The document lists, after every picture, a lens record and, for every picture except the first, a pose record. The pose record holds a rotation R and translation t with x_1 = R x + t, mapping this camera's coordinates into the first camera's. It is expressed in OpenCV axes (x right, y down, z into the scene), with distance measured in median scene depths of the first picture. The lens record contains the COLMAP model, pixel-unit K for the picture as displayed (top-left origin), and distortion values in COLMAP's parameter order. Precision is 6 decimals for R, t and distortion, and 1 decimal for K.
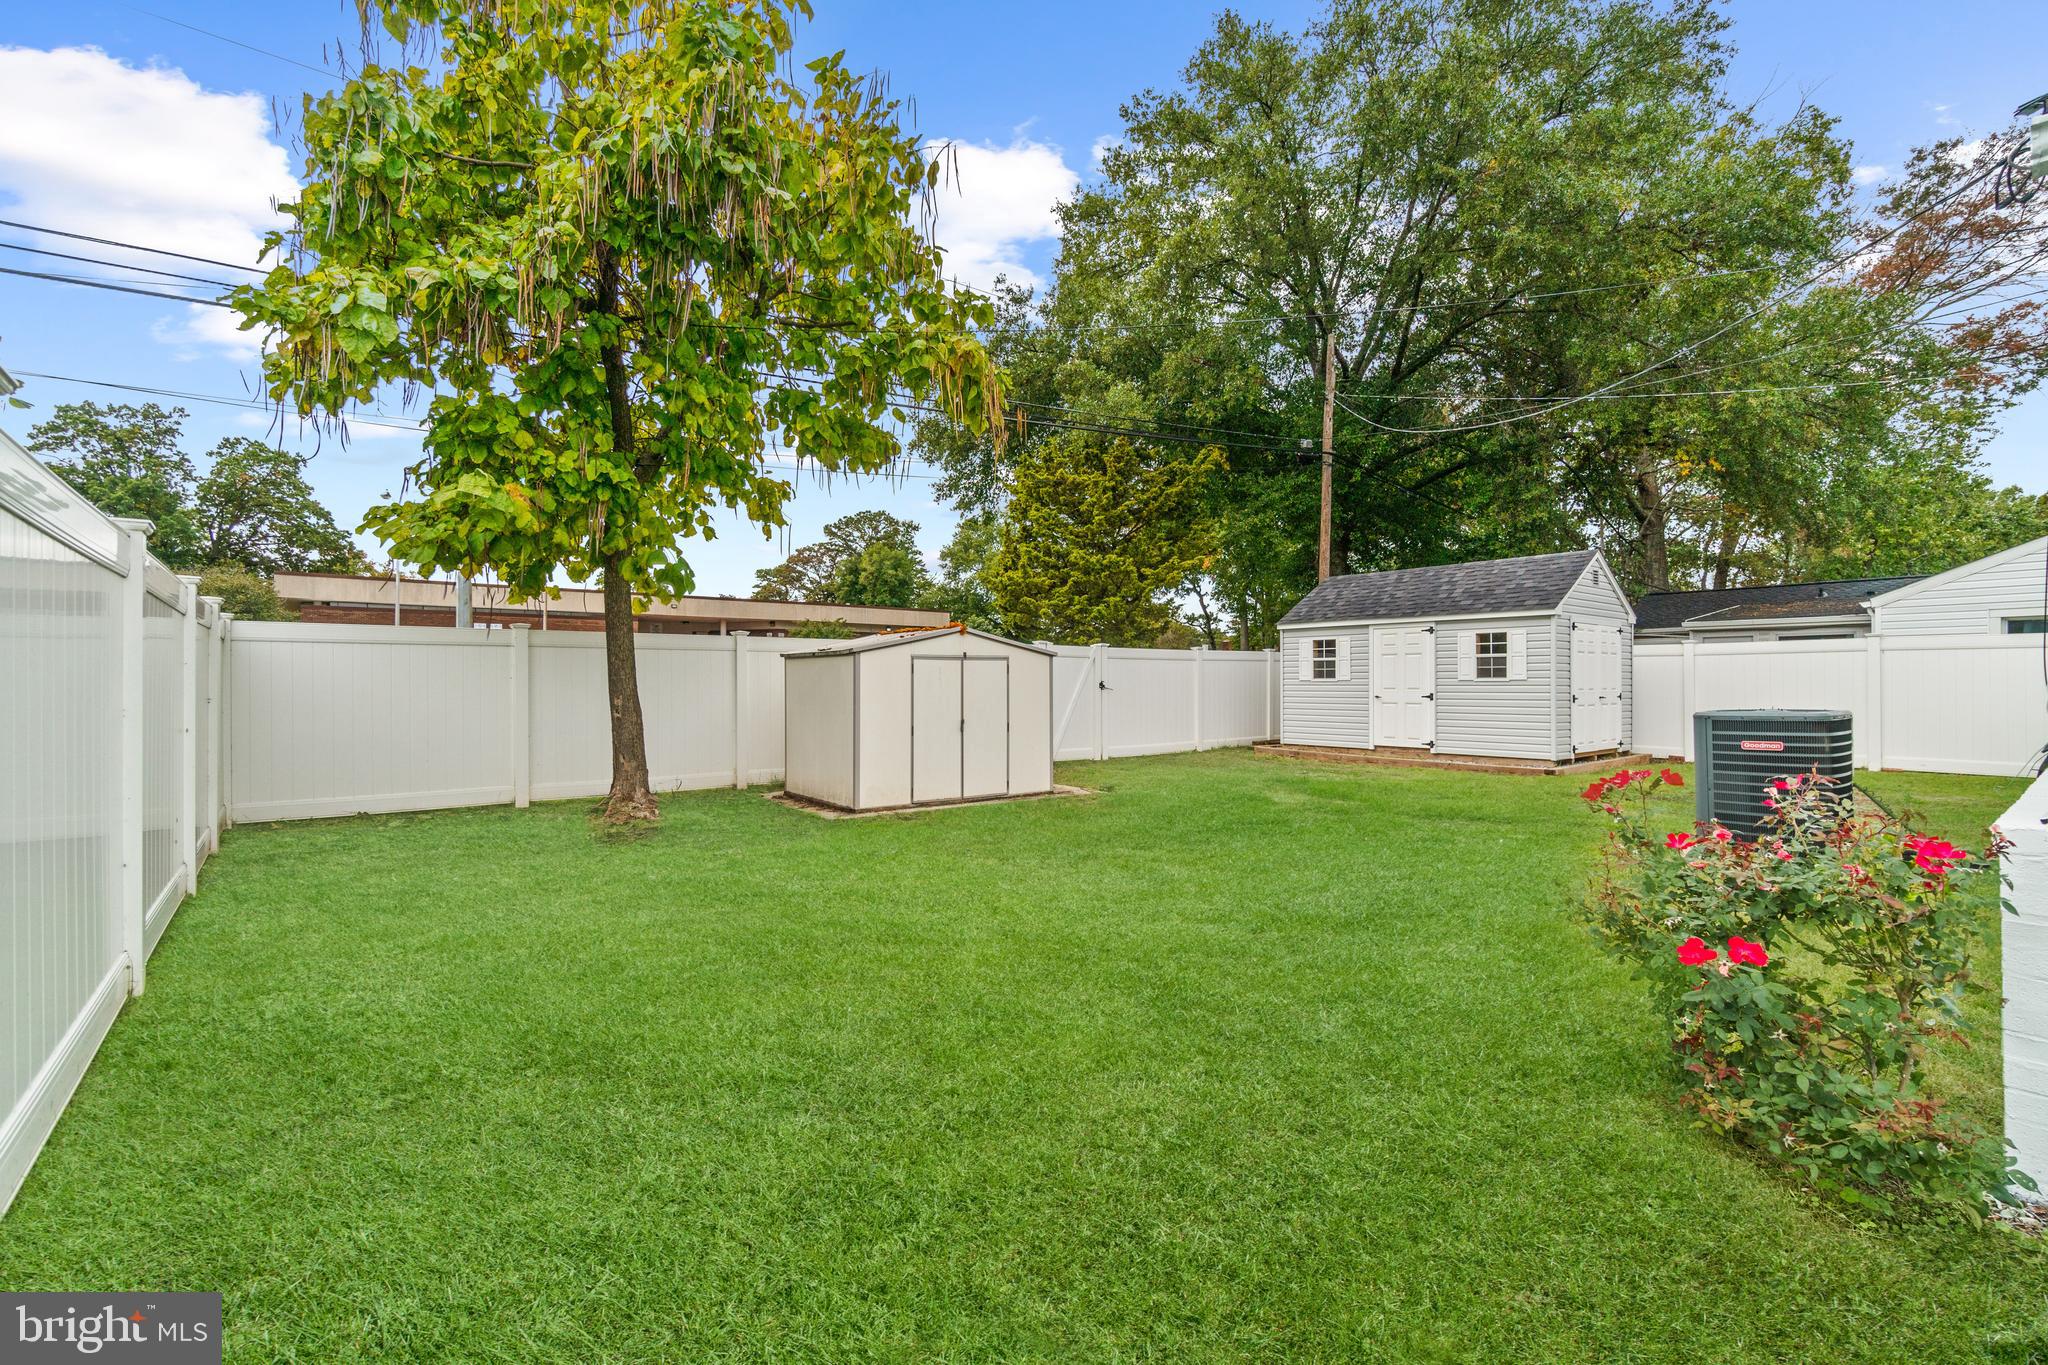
lens RADIAL K [[884.1, 0, 1017.1], [0, 884.1, 680.3], [0, 0, 1]] dist [-0.002087, 0.000537]
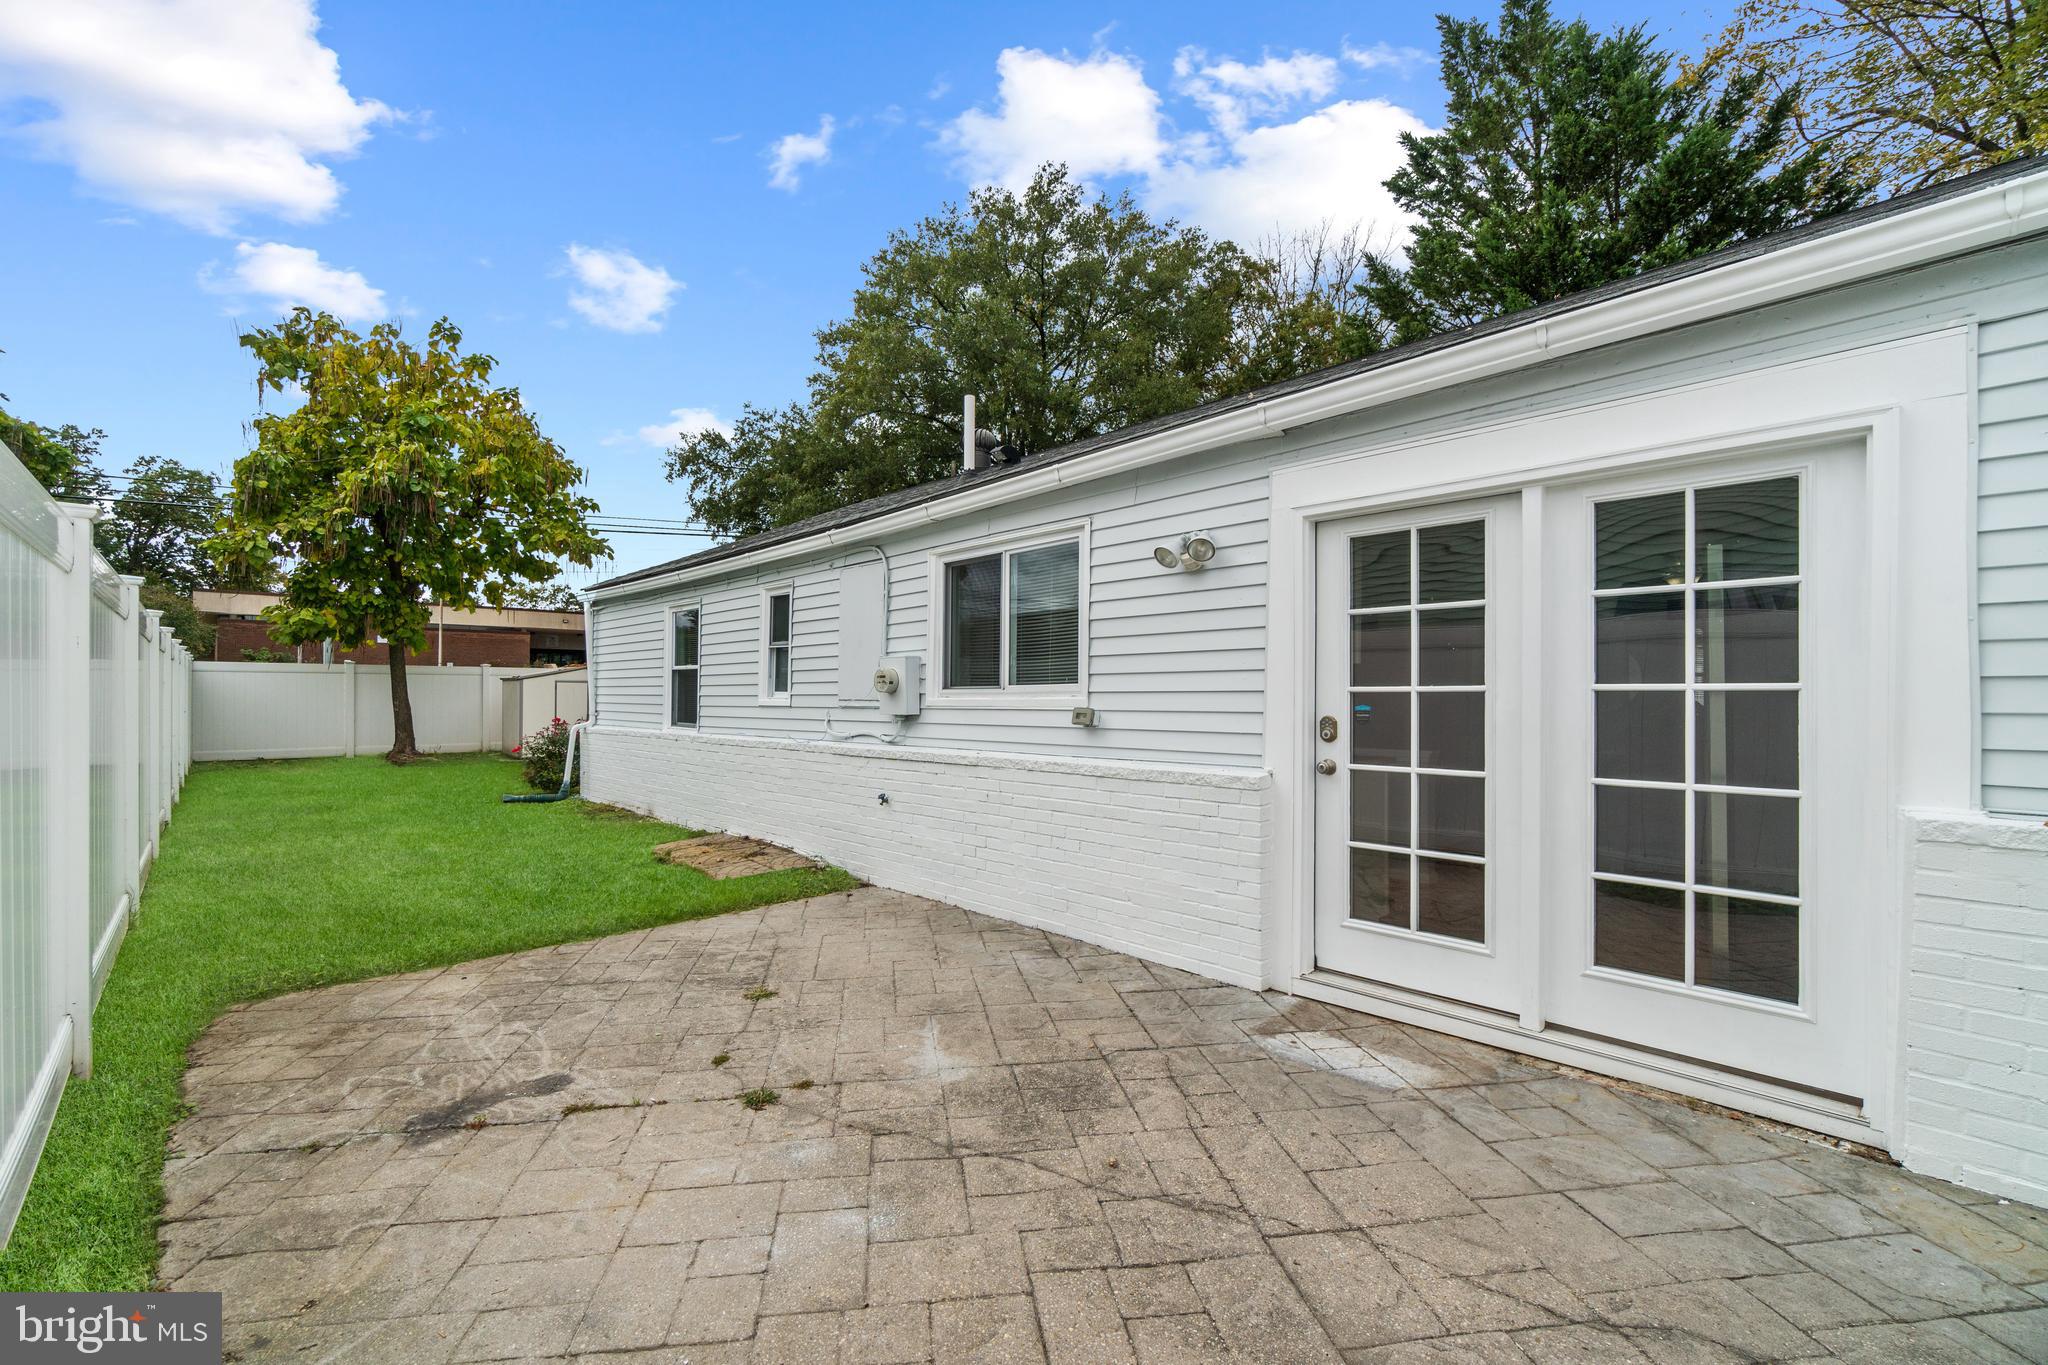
lens RADIAL K [[884.8, 0, 992.6], [0, 884.8, 690.3], [0, 0, 1]] dist [-0.002288, -0.000376]
pose [[0.999135, -0.001187, 0.041579, 0.809234], [0.000775, 0.999951, 0.009915, -0.021110], [-0.041589, -0.009874, 0.999086, -1.044491]]
